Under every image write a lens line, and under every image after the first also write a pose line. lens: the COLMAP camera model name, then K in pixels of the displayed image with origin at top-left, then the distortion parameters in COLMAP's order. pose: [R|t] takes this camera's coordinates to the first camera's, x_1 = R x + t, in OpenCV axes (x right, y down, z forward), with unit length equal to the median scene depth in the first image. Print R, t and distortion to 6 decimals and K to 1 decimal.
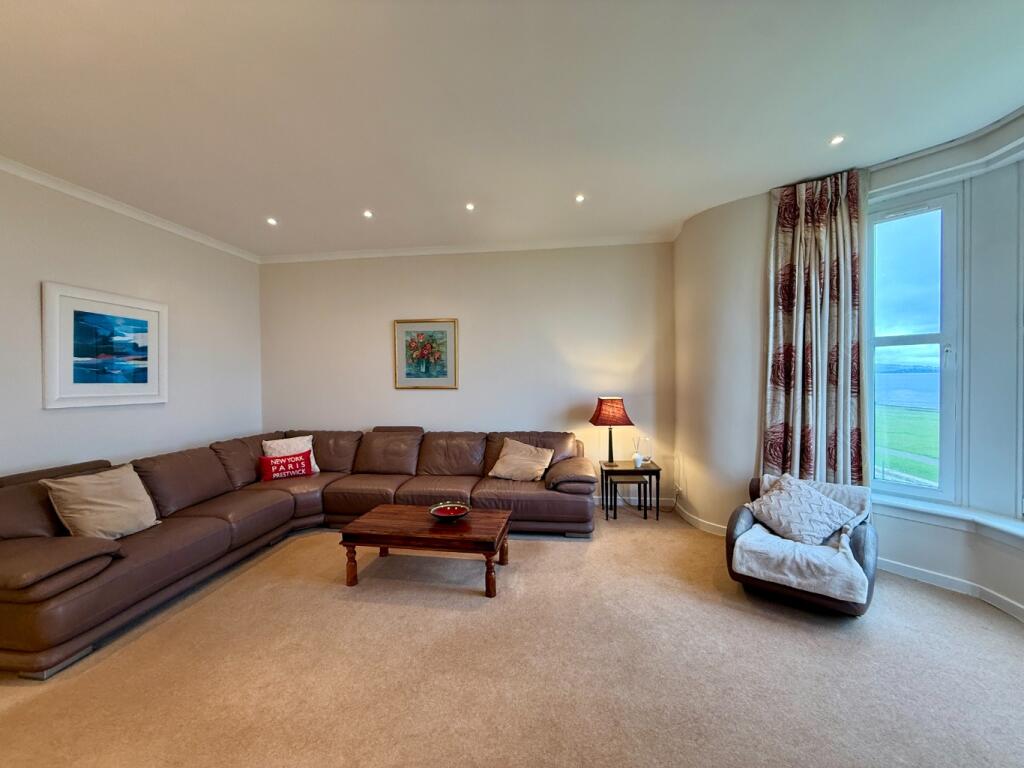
lens RADIAL K [[406.3, 0, 512.0], [0, 406.3, 384.0], [0, 0, 1]] dist [-0.000659, -0.000109]
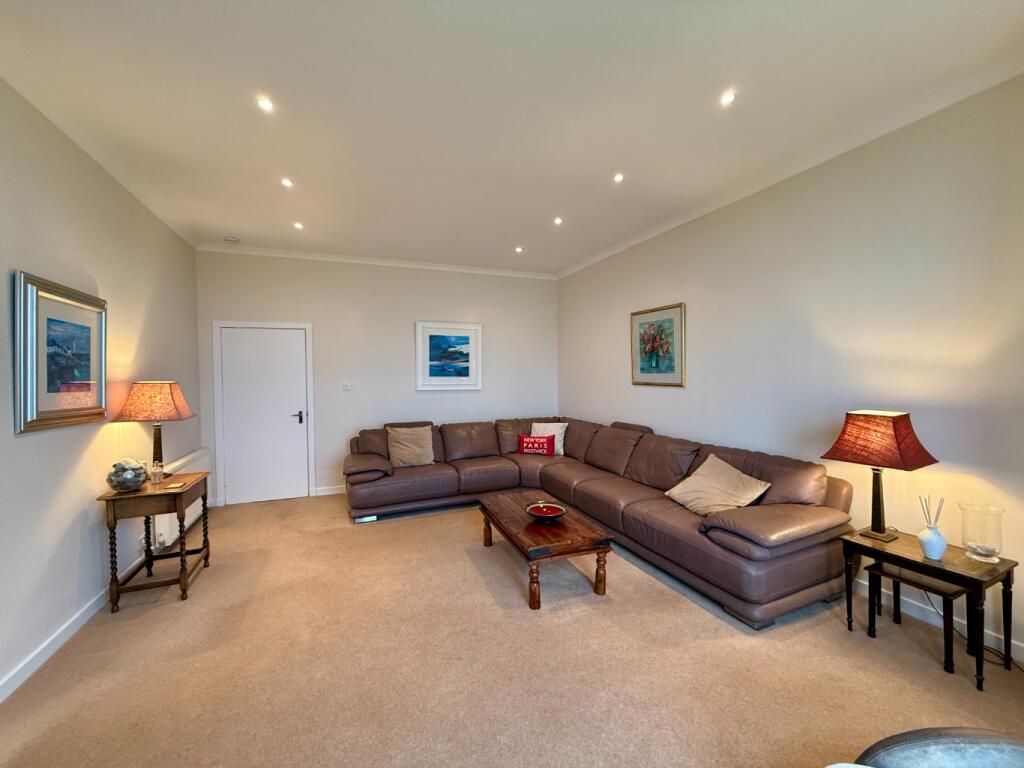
lens RADIAL K [[409.0, 0, 512.0], [0, 409.0, 384.0], [0, 0, 1]] dist [0.000805, 0.000076]
pose [[0.502754, 0.027056, -0.864006, 0.479058], [-0.009144, 0.999621, 0.025983, -0.014201], [0.864381, -0.005163, 0.502810, 0.315942]]
